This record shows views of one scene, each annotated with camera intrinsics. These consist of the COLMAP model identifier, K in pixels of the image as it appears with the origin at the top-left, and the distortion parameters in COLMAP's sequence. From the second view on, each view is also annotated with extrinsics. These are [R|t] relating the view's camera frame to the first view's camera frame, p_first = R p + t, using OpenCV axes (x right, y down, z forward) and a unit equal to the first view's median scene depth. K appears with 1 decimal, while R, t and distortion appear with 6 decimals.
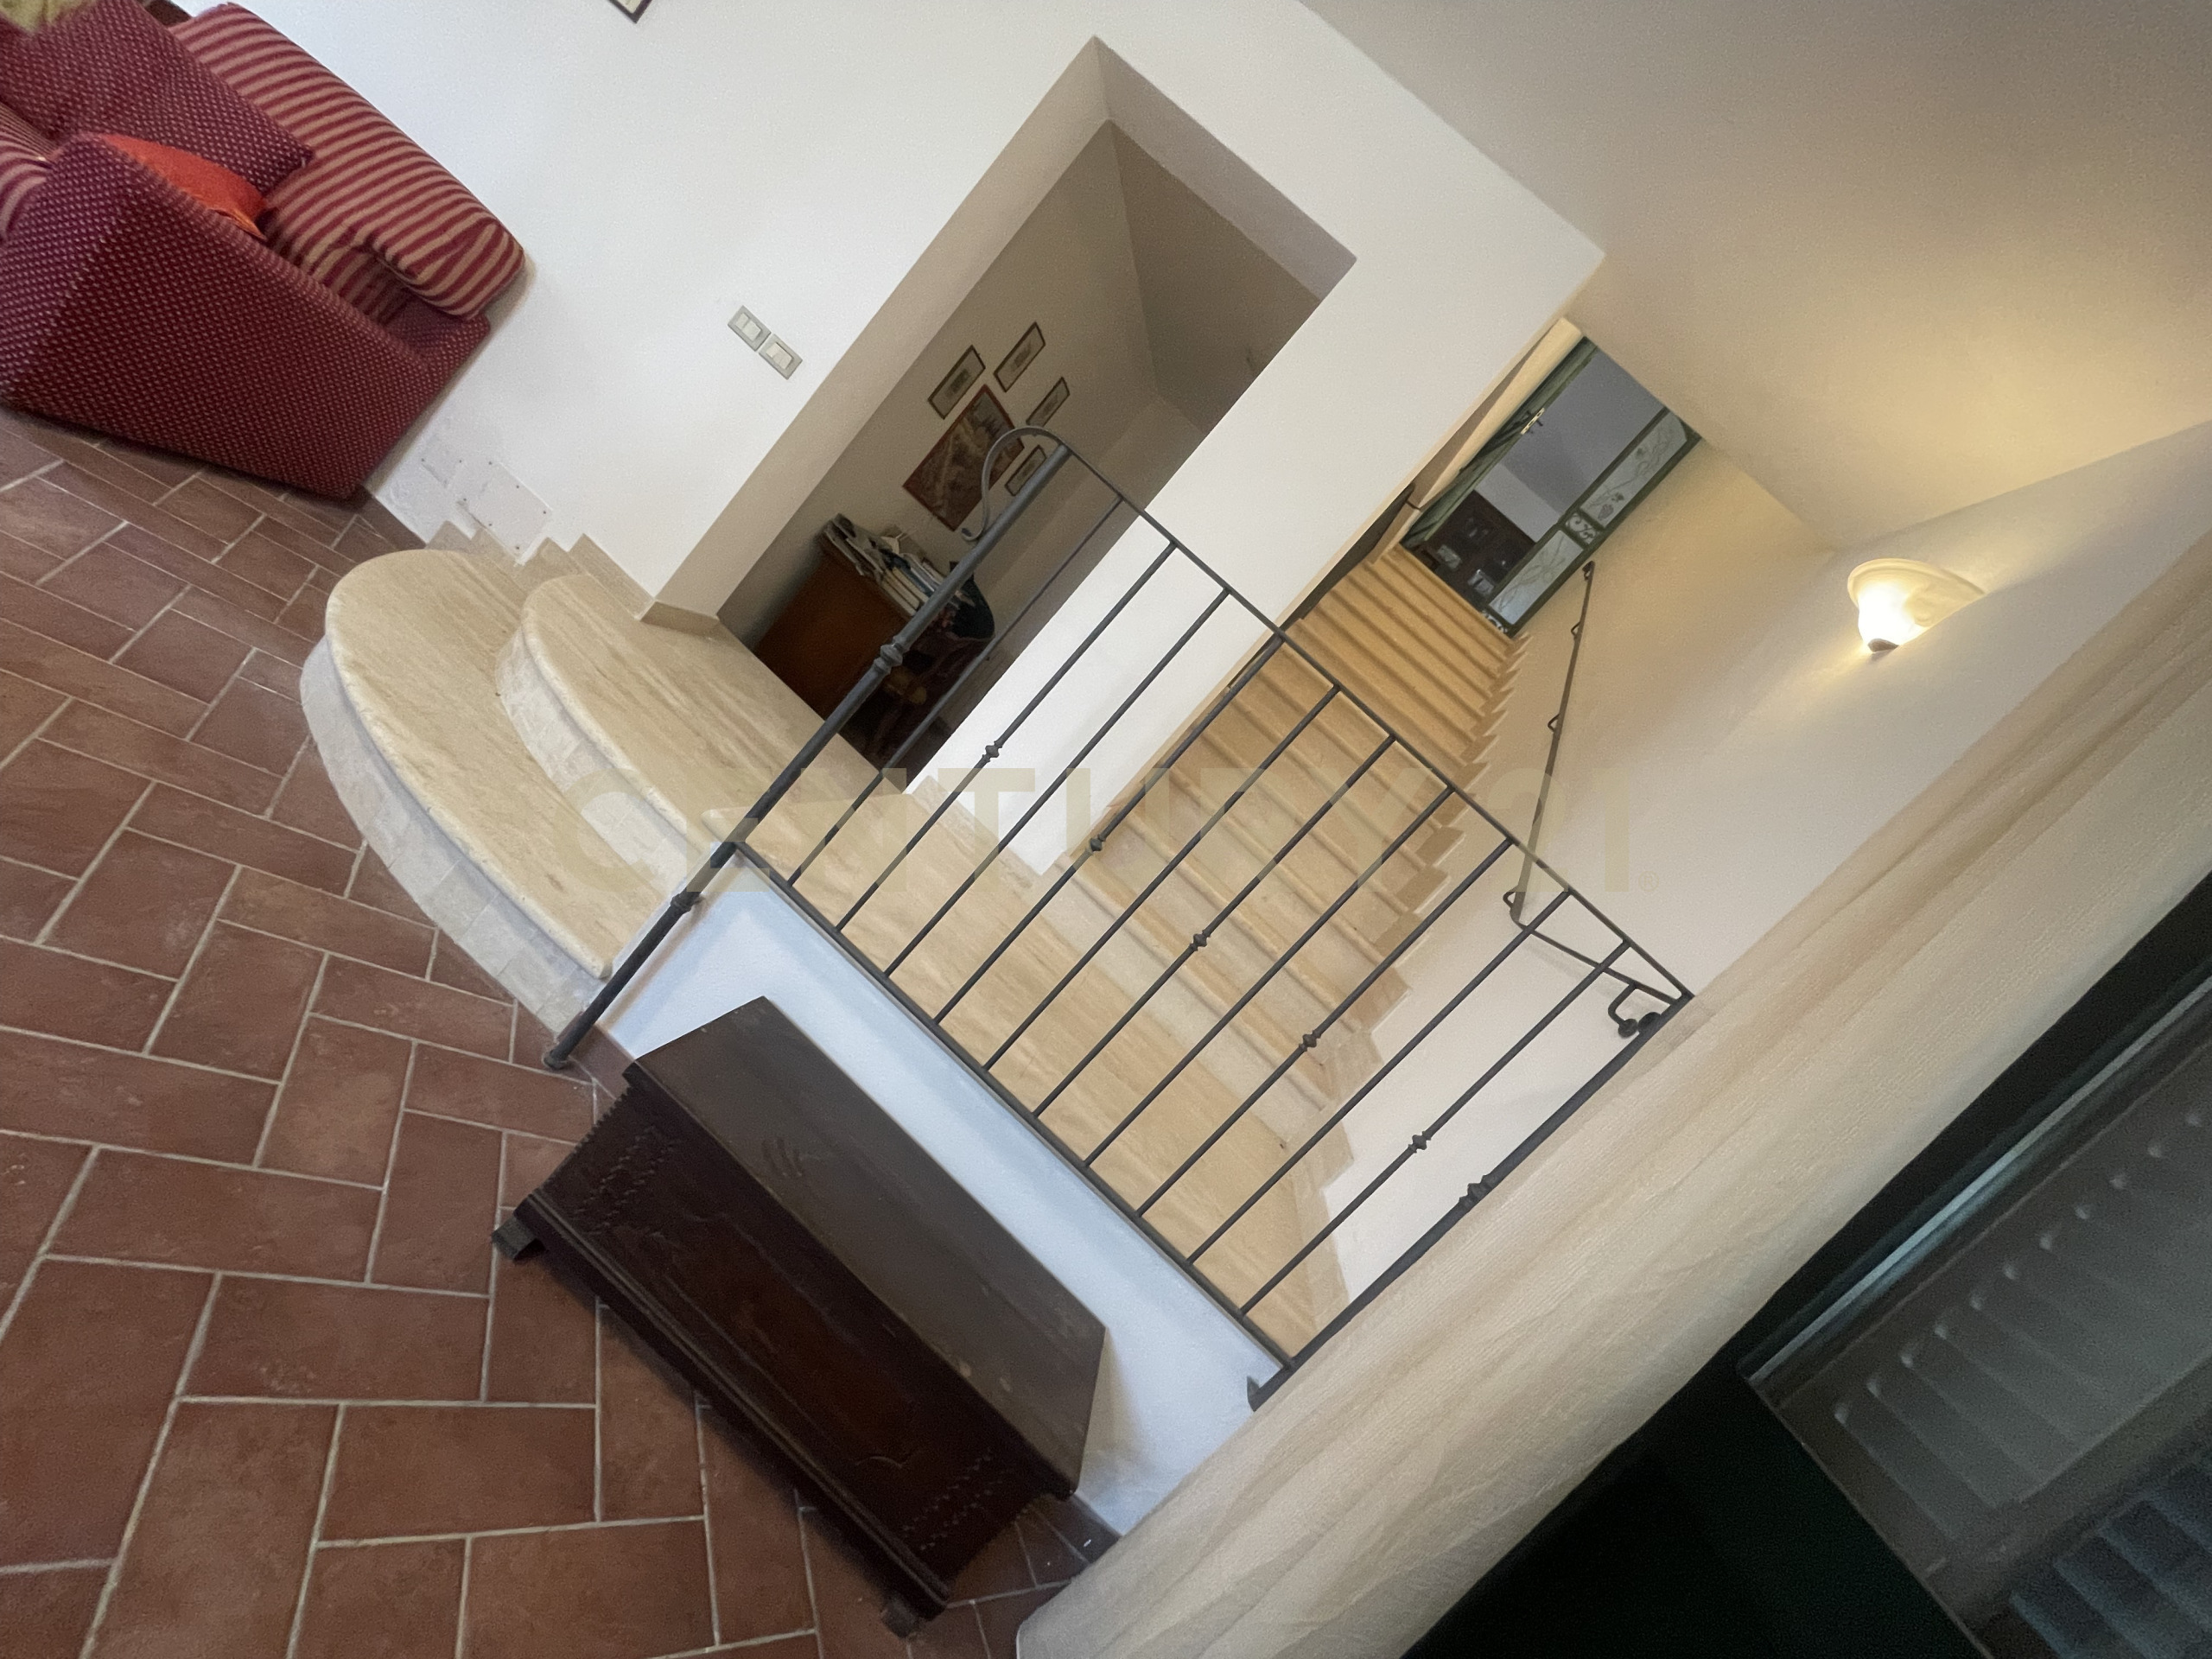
lens RADIAL K [[892.7, 0, 1104.3], [0, 892.7, 832.4], [0, 0, 1]] dist [-0.002119, 0.000517]
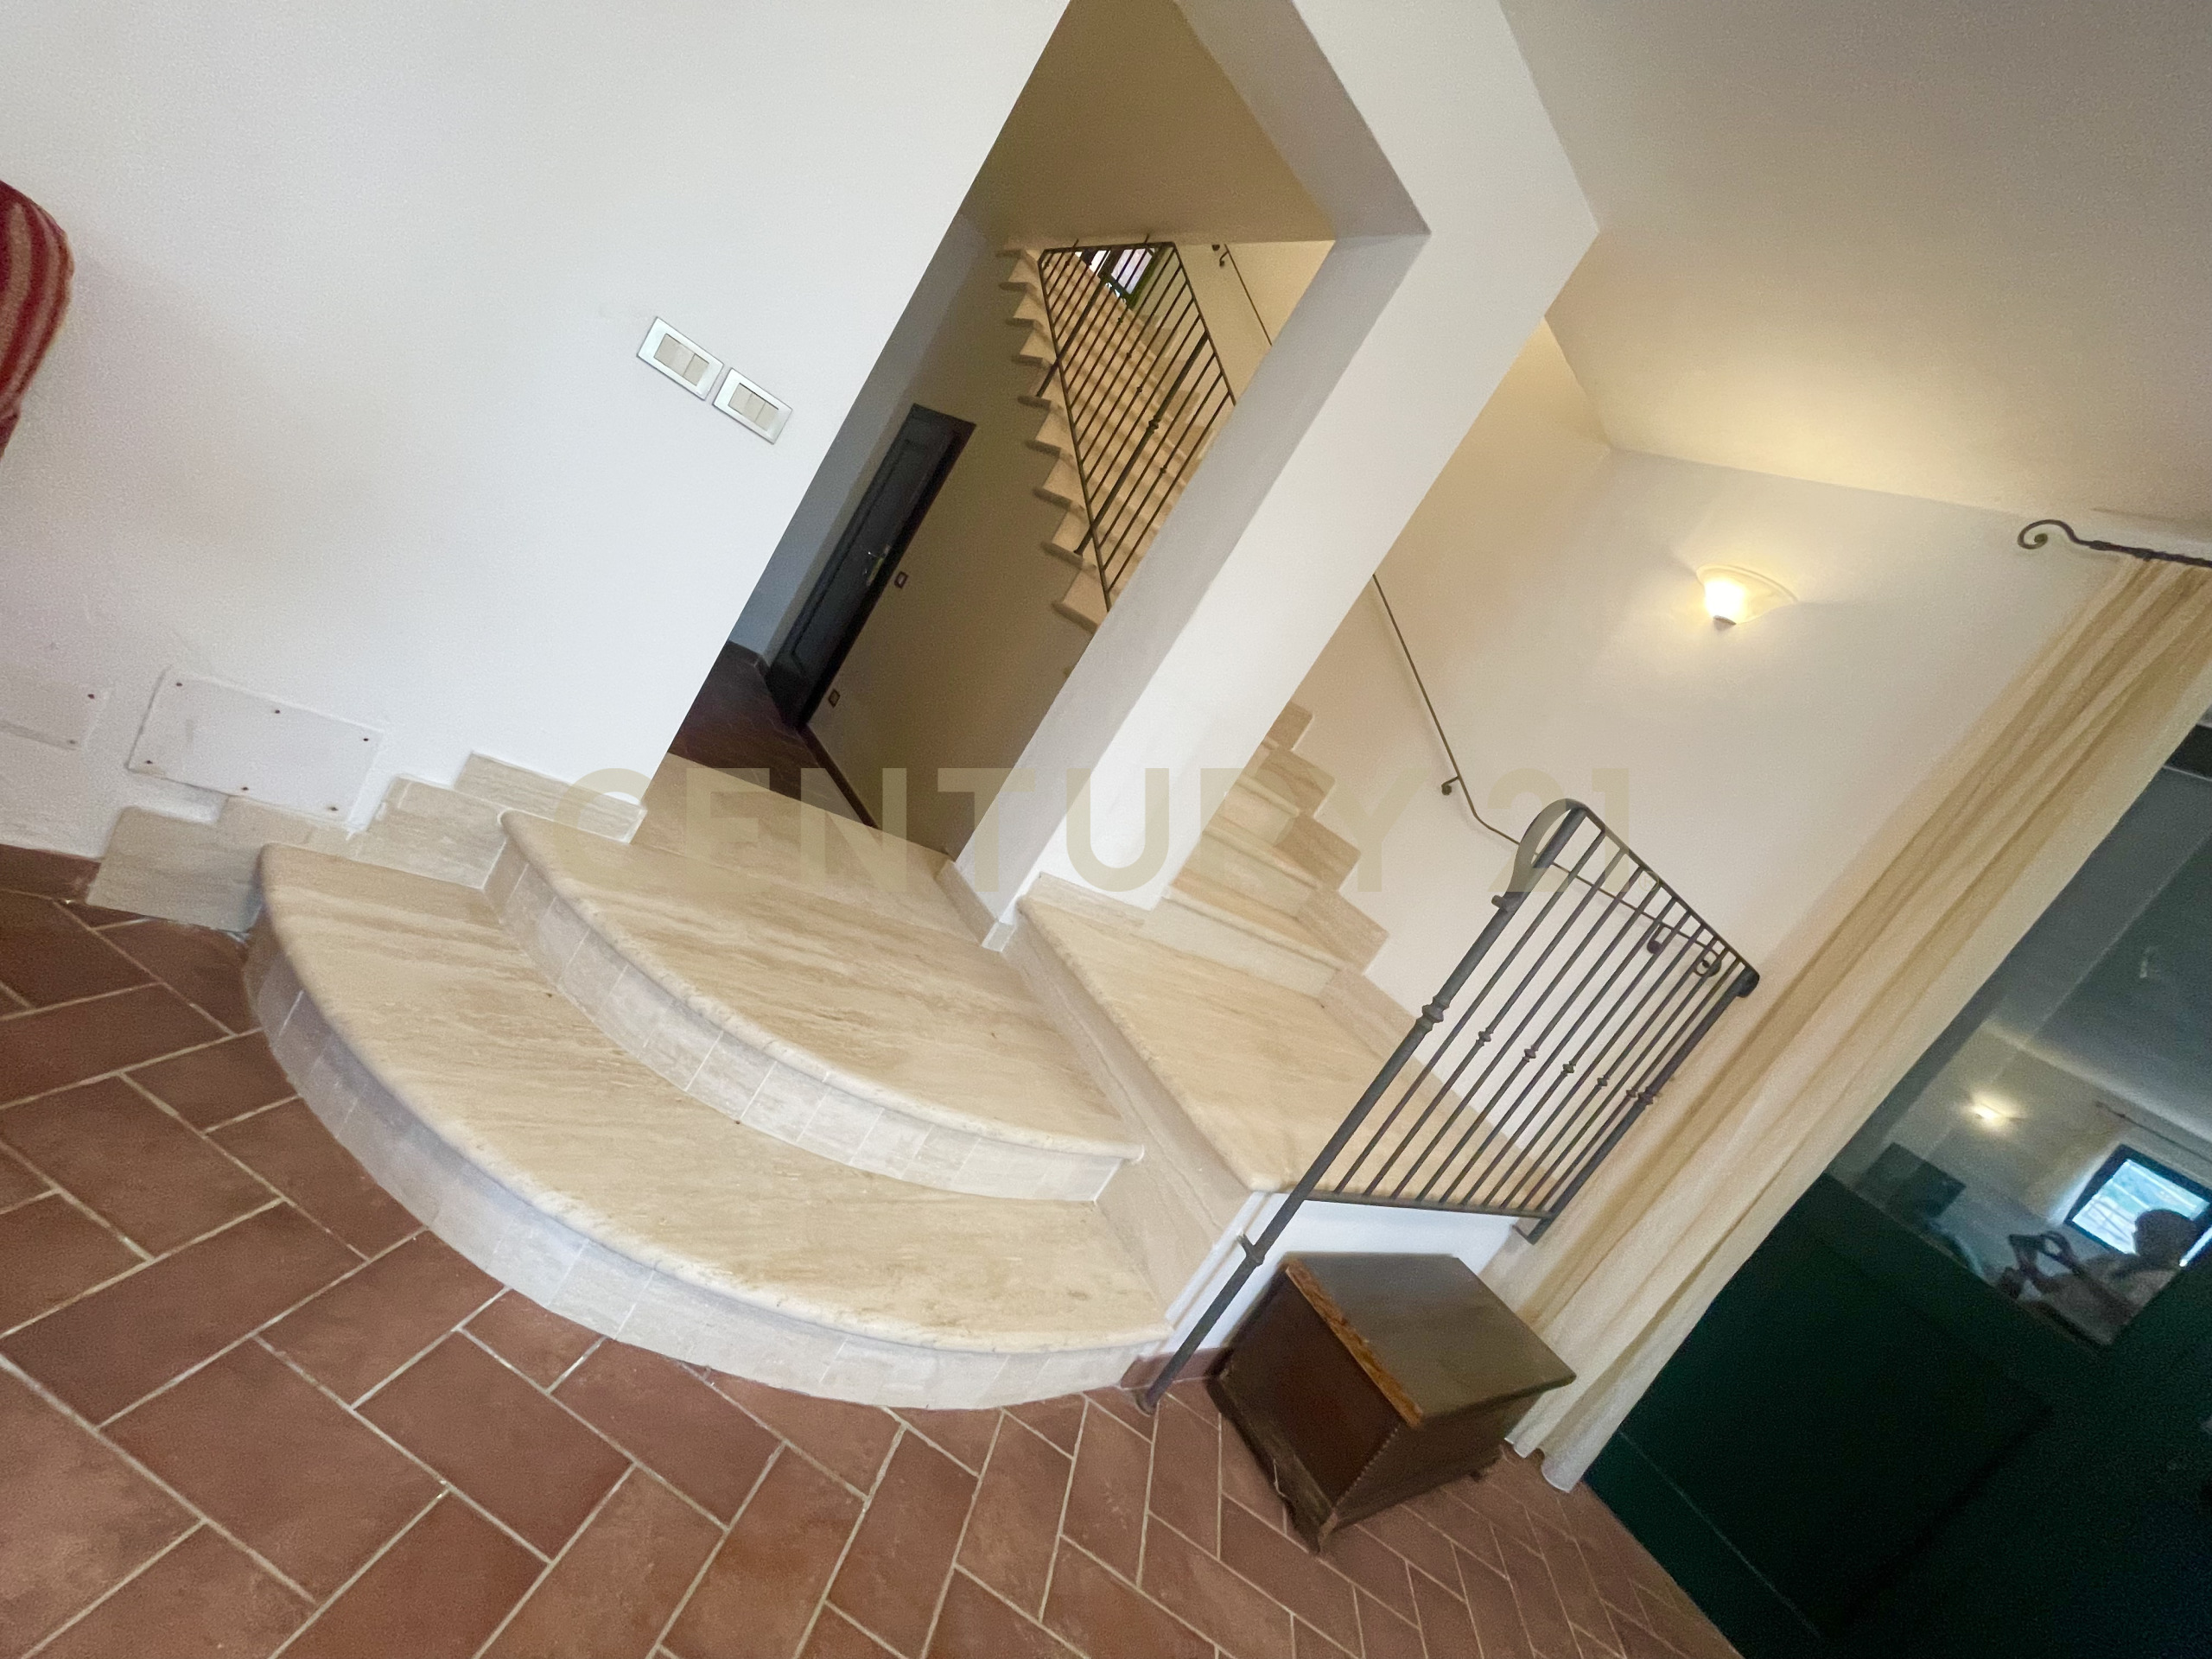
lens RADIAL K [[892.7, 0, 1103.1], [0, 892.7, 829.2], [0, 0, 1]] dist [-0.002119, 0.000517]
pose [[0.796158, -0.383493, 0.468045, -0.620296], [0.102645, 0.847900, 0.520125, -0.635946], [-0.596319, -0.366059, 0.714425, 0.345171]]
